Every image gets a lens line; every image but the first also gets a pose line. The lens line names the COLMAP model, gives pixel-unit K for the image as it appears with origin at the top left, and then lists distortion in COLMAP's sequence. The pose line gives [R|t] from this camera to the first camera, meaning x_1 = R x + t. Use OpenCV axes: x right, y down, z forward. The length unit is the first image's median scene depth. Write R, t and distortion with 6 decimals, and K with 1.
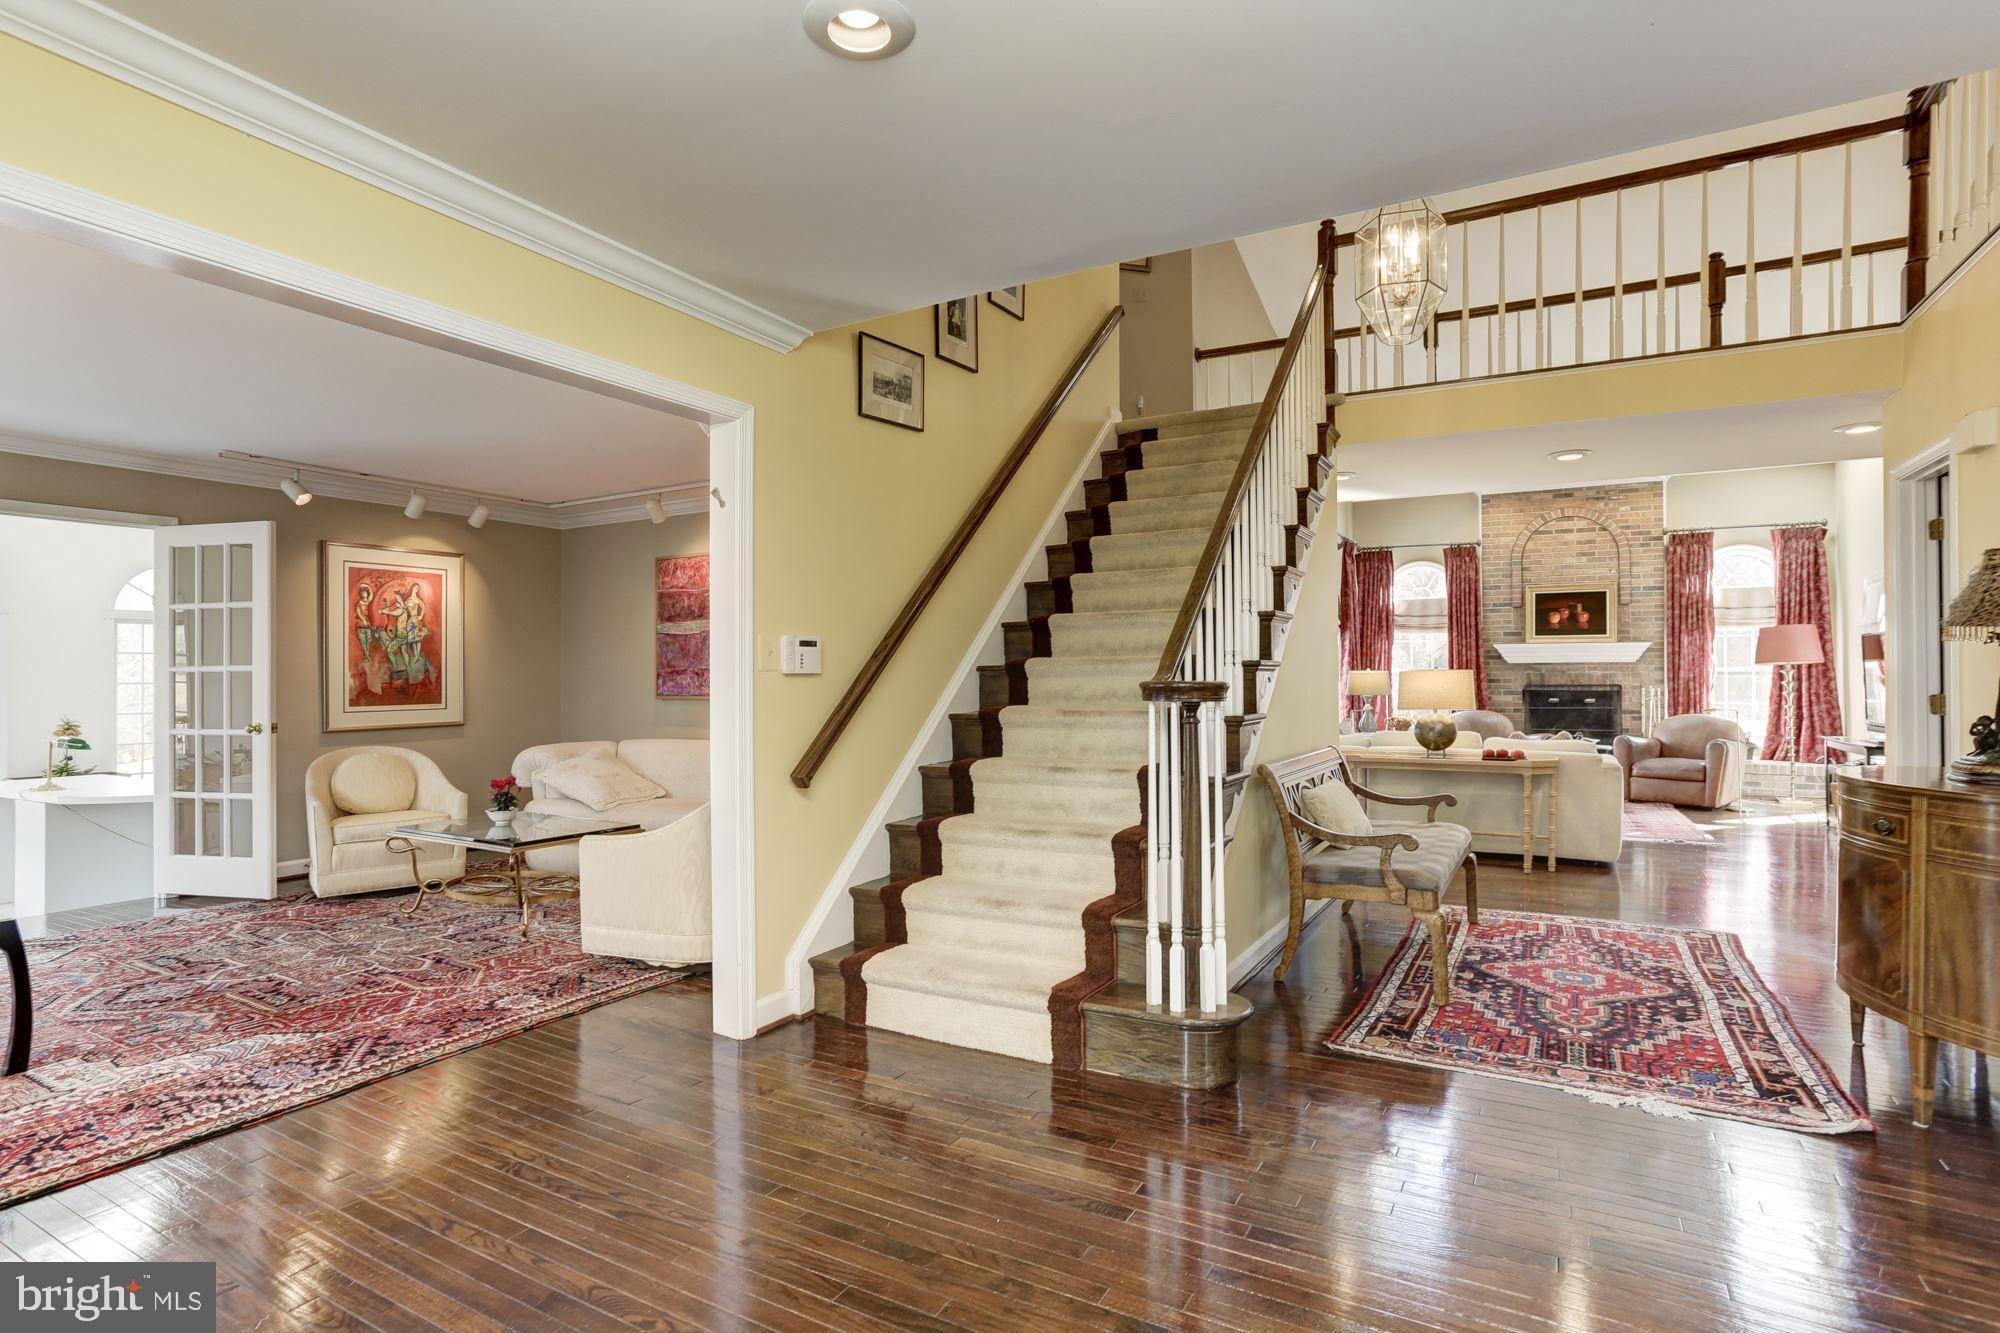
lens RADIAL K [[966.1, 0, 1000.0], [0, 966.1, 666.5], [0, 0, 1]] dist [-0.027761, 0.024630]
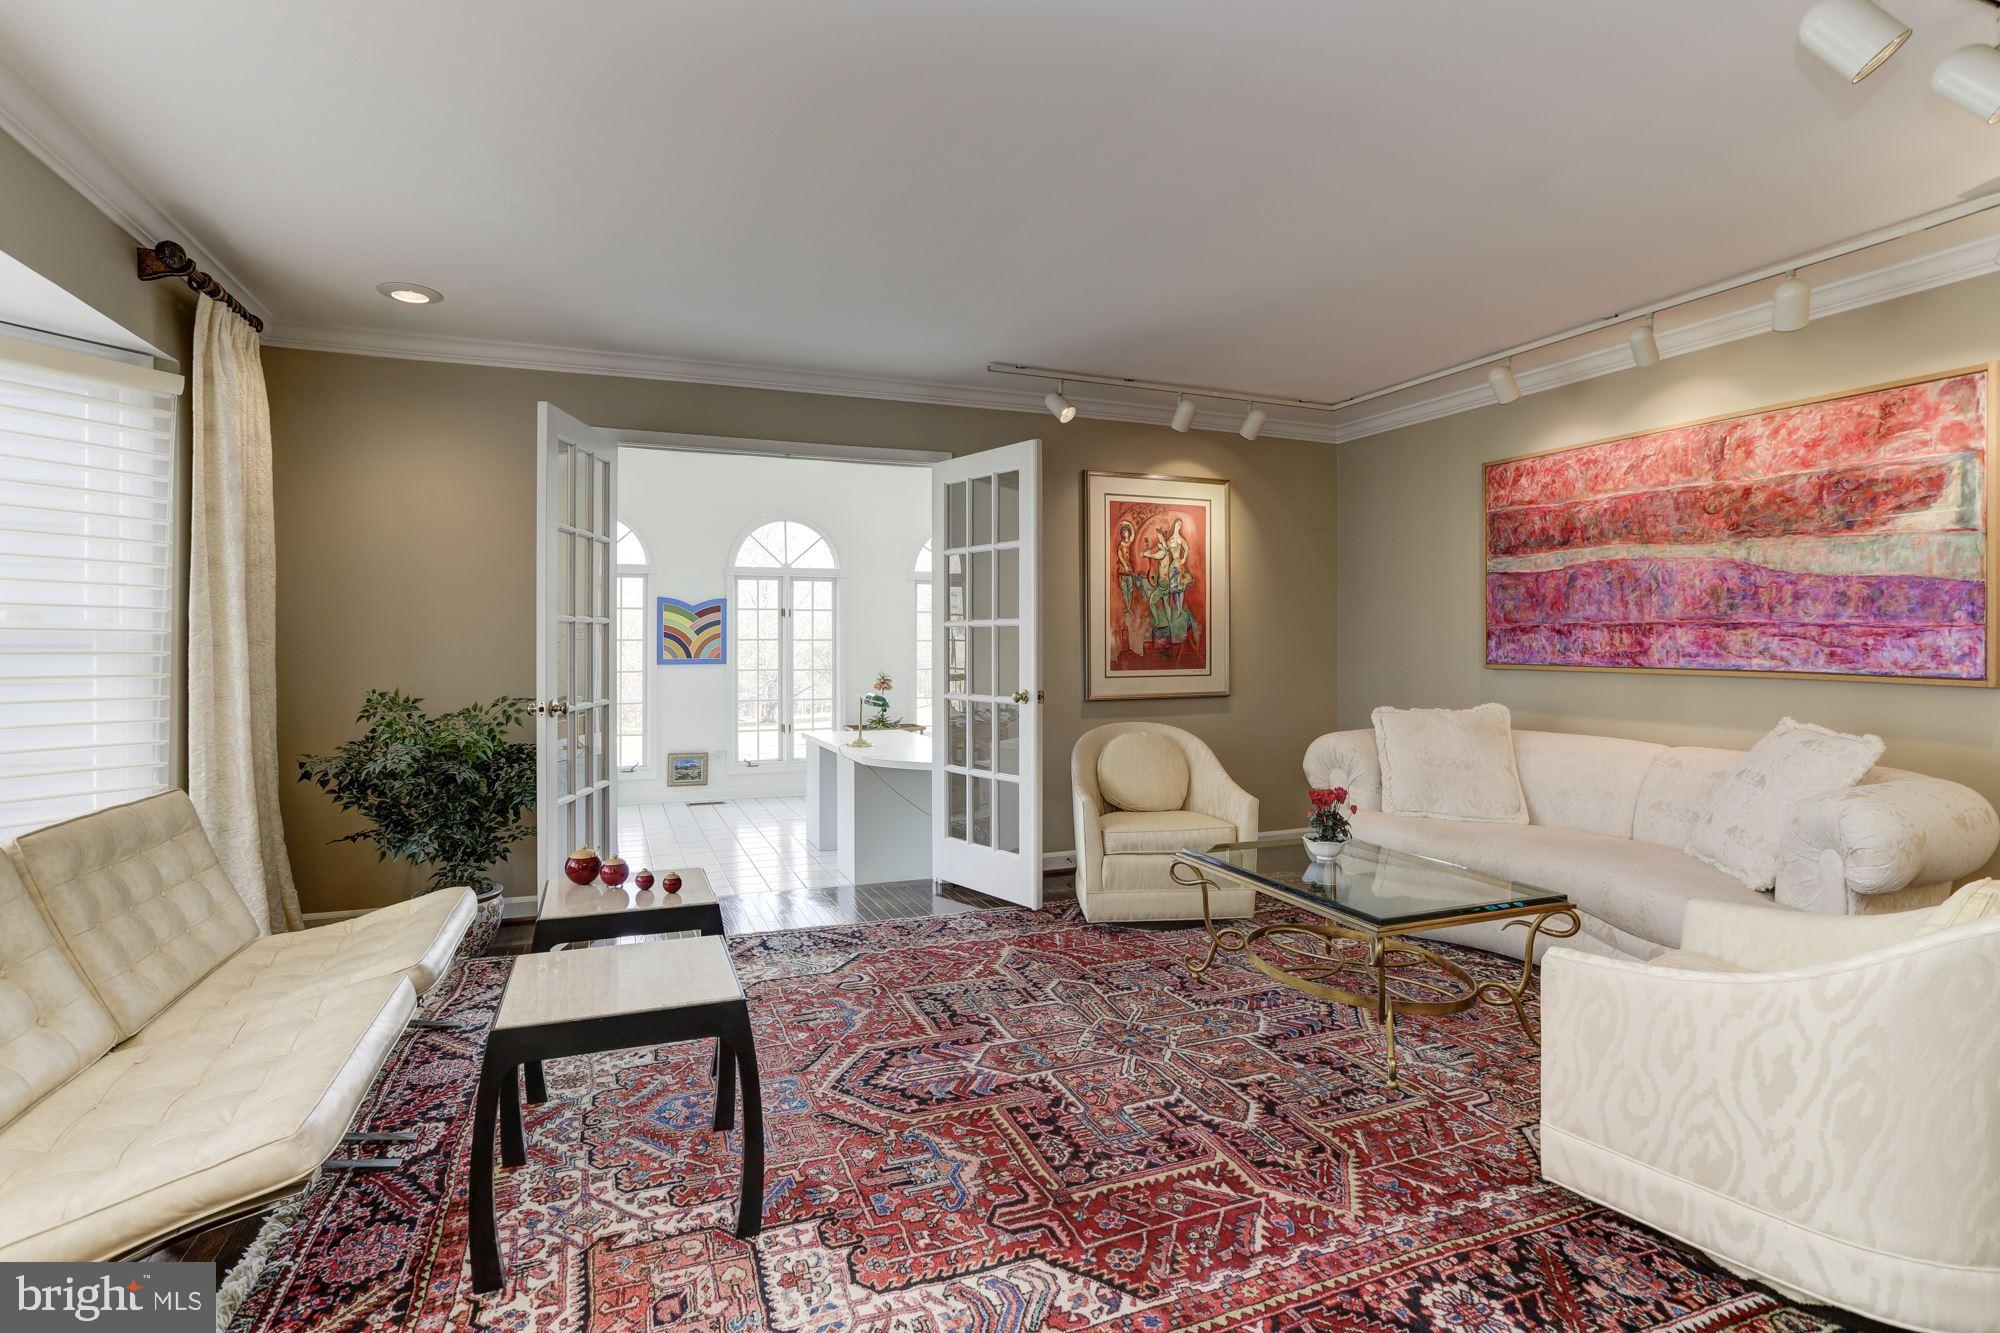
lens RADIAL K [[995.2, 0, 997.2], [0, 995.2, 632.4], [0, 0, 1]] dist [-0.034800, 0.030116]
pose [[0.778225, 0.002072, -0.627982, -0.248670], [0.000466, 0.999992, 0.003877, 0.006685], [0.627985, -0.003310, 0.778218, 0.312132]]
